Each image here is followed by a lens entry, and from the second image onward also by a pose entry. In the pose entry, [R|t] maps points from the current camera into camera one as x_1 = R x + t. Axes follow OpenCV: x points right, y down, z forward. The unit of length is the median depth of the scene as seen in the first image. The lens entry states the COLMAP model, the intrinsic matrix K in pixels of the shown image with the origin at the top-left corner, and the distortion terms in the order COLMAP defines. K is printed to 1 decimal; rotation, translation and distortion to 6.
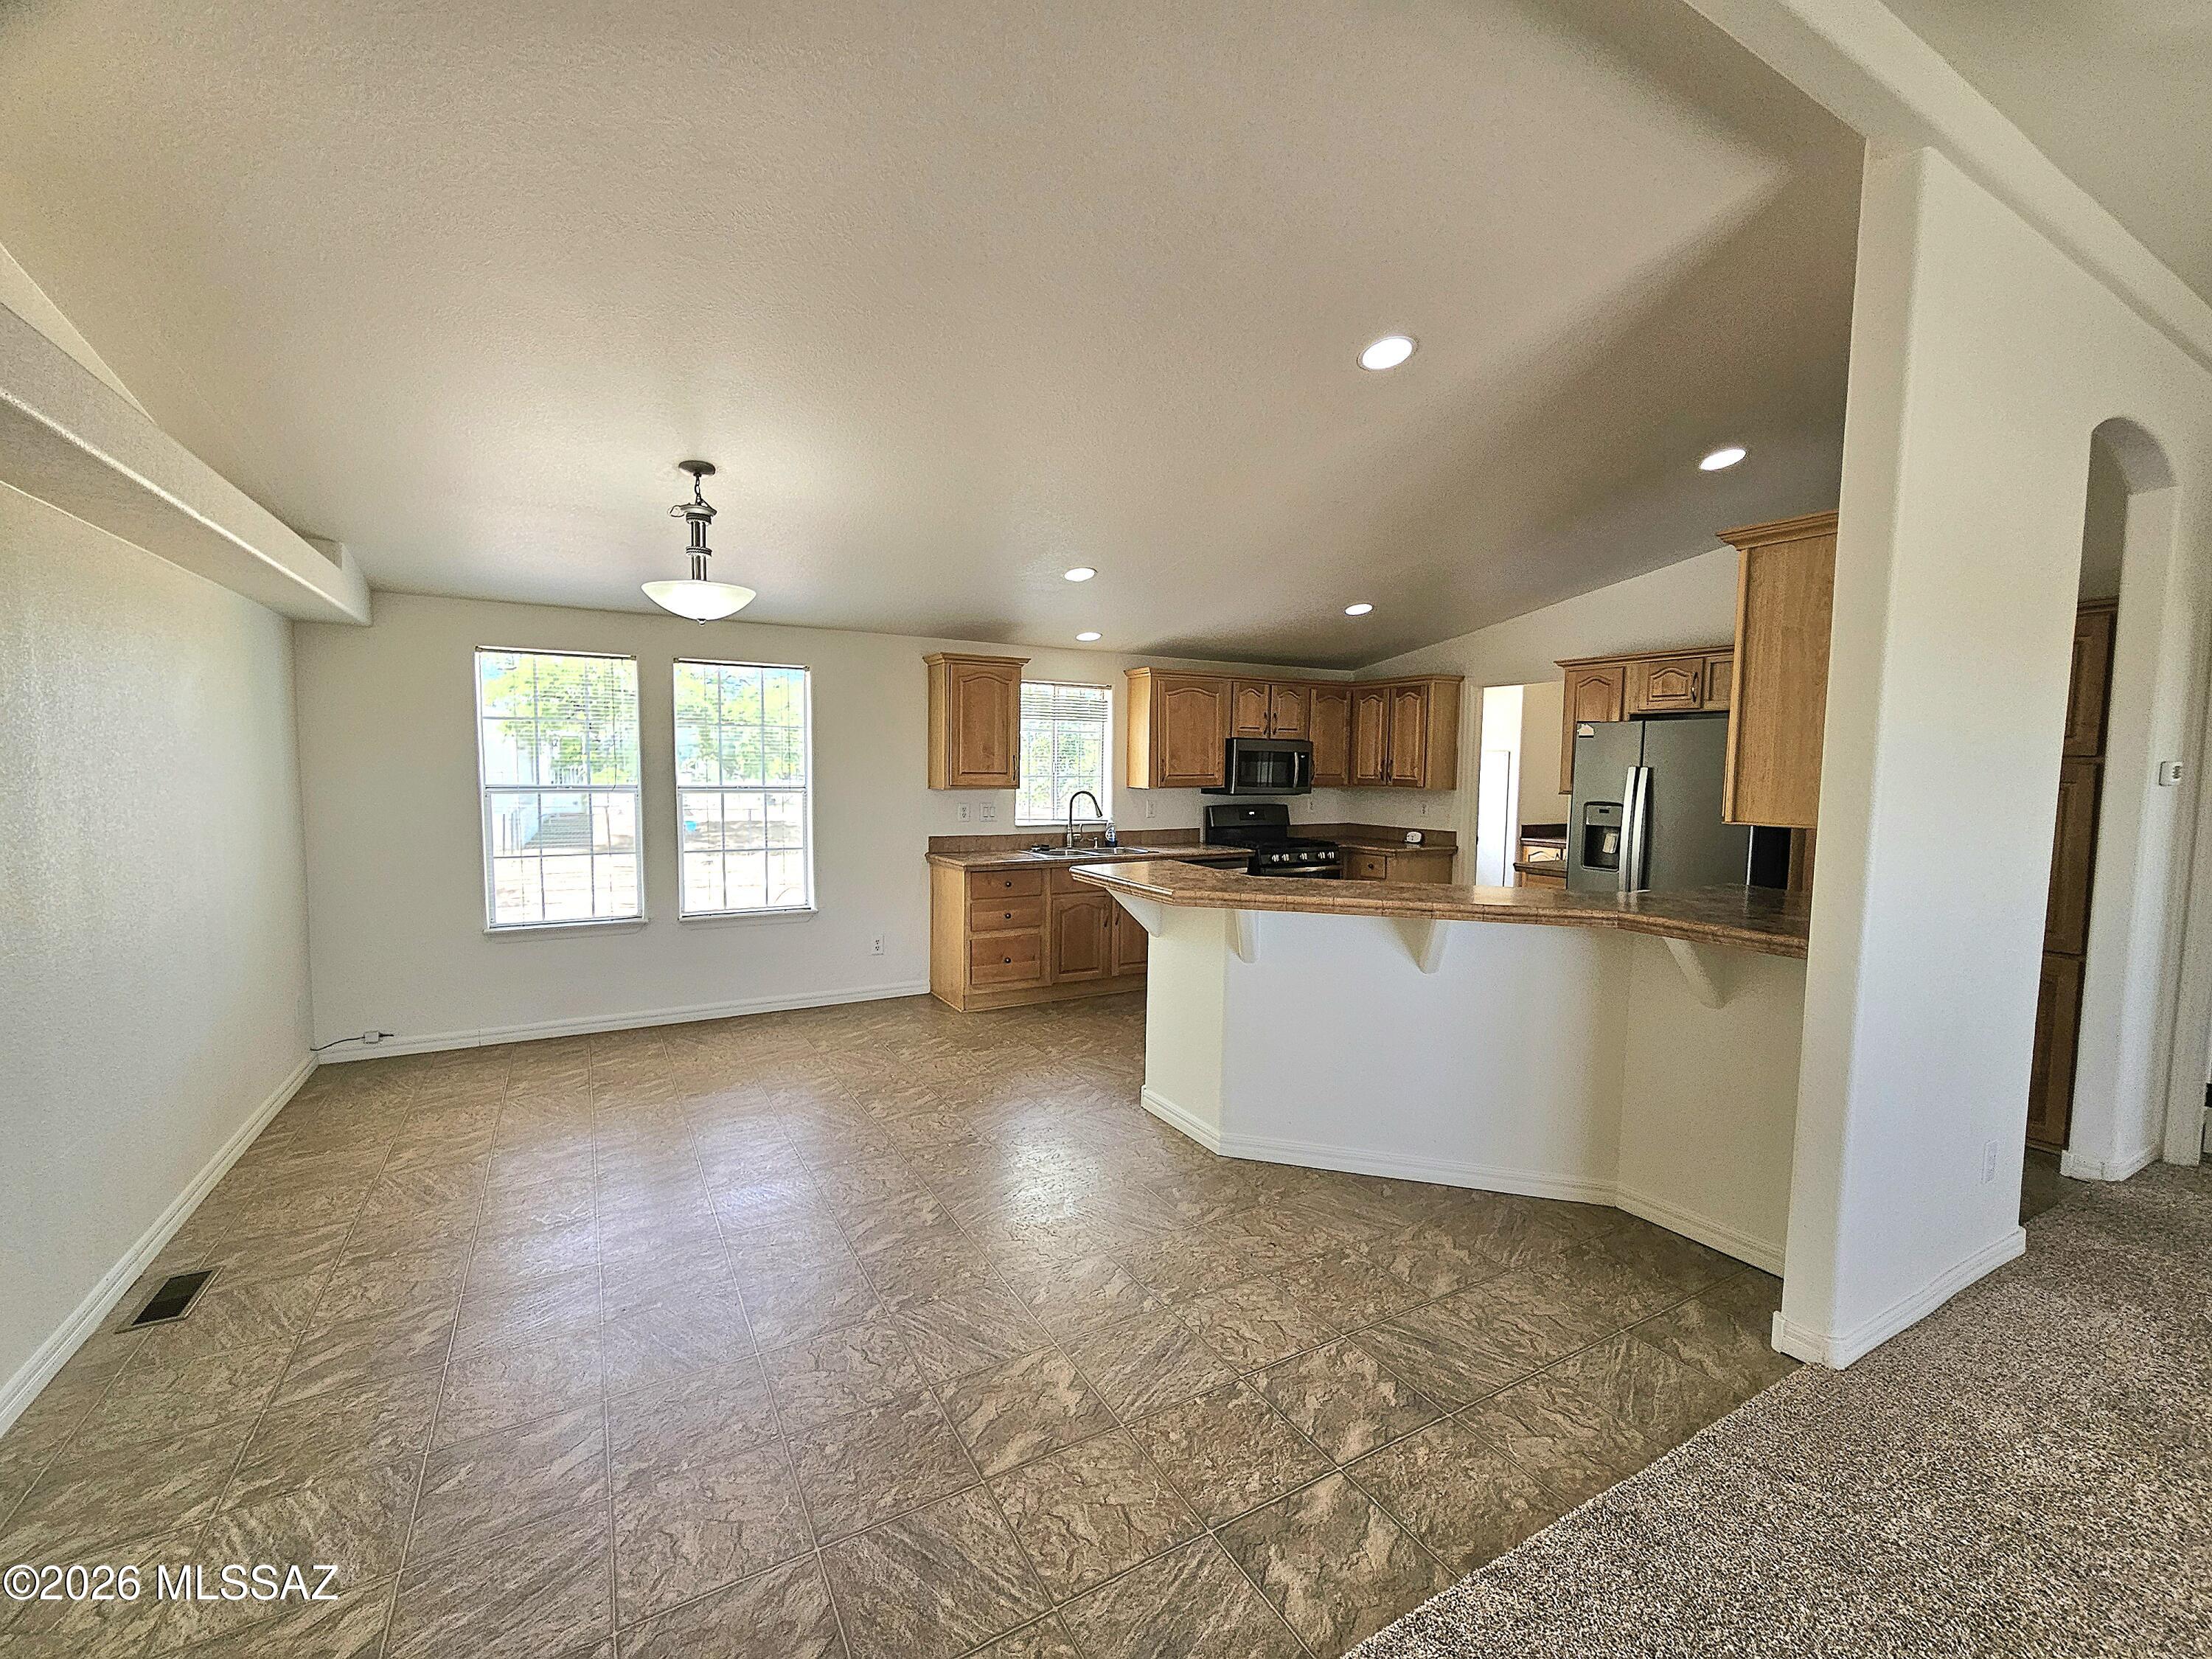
lens RADIAL K [[914.5, 0, 1110.3], [0, 914.5, 832.4], [0, 0, 1]] dist [-0.001813, 0.000381]
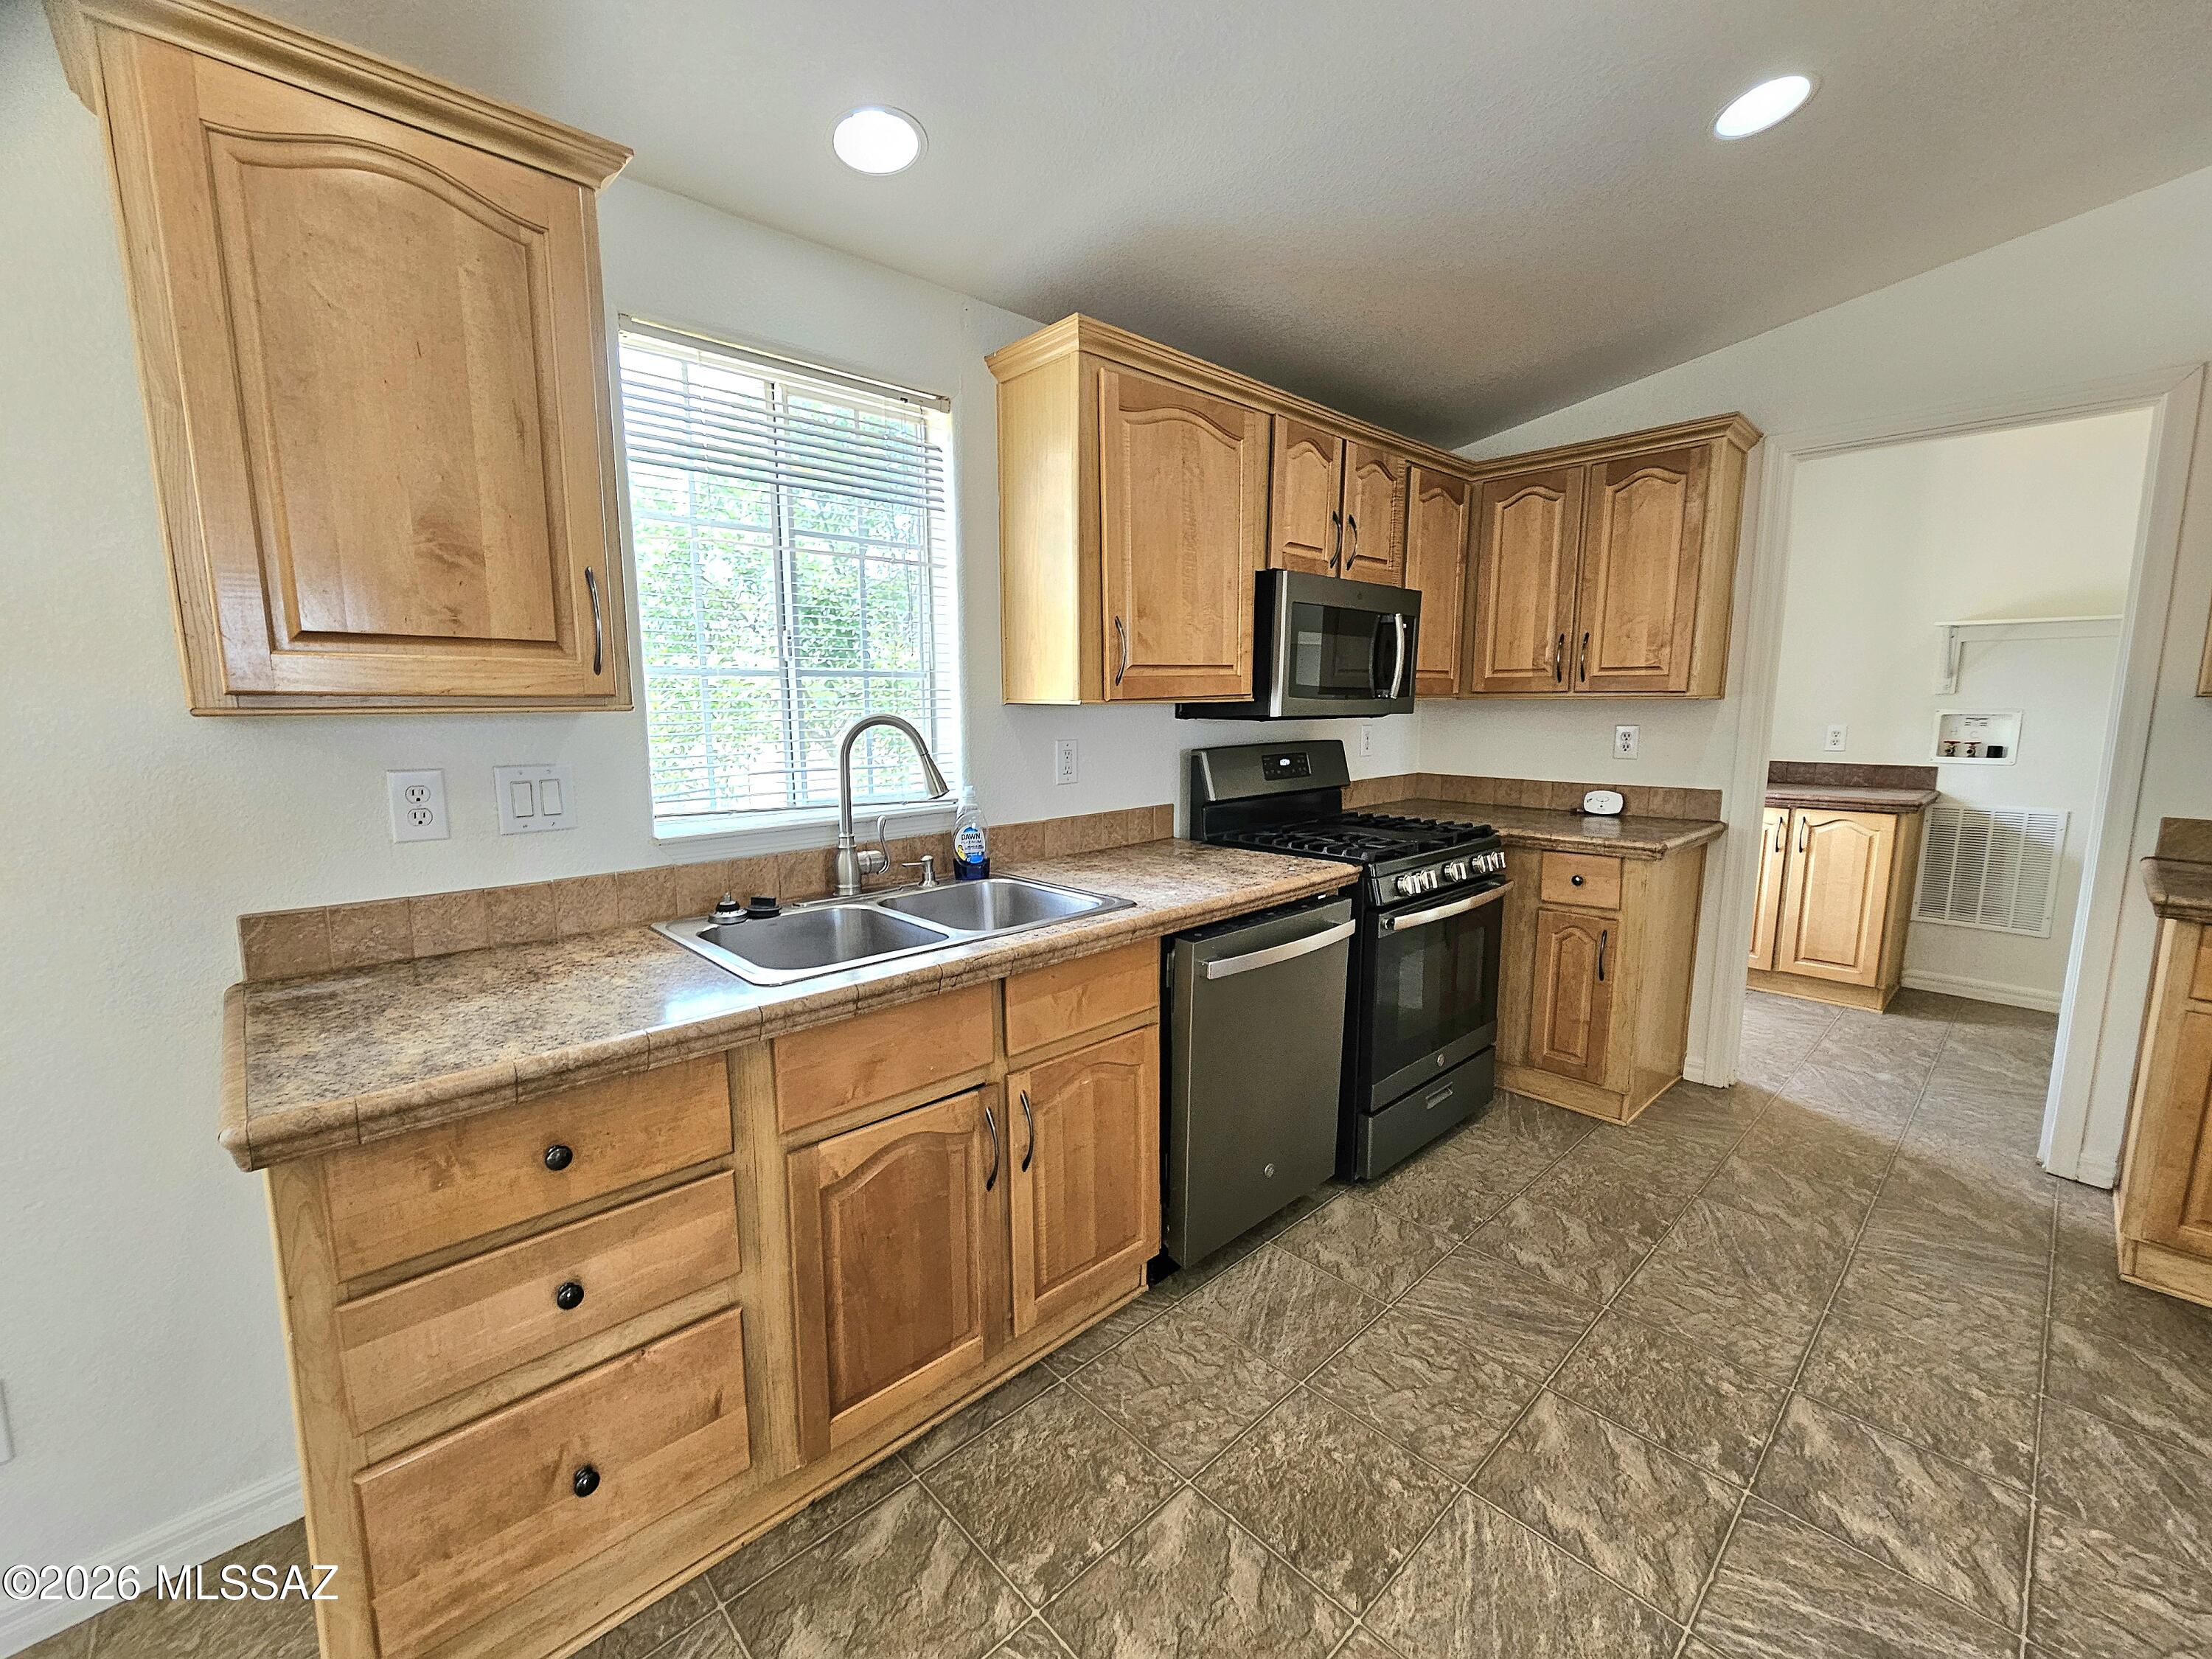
lens RADIAL K [[914.5, 0, 1087.5], [0, 914.5, 820.6], [0, 0, 1]] dist [-0.001813, 0.000381]
pose [[0.973698, -0.043233, 0.223702, -0.030872], [0.027650, 0.996998, 0.072328, -0.028389], [-0.226158, -0.064240, 0.971970, 0.641554]]
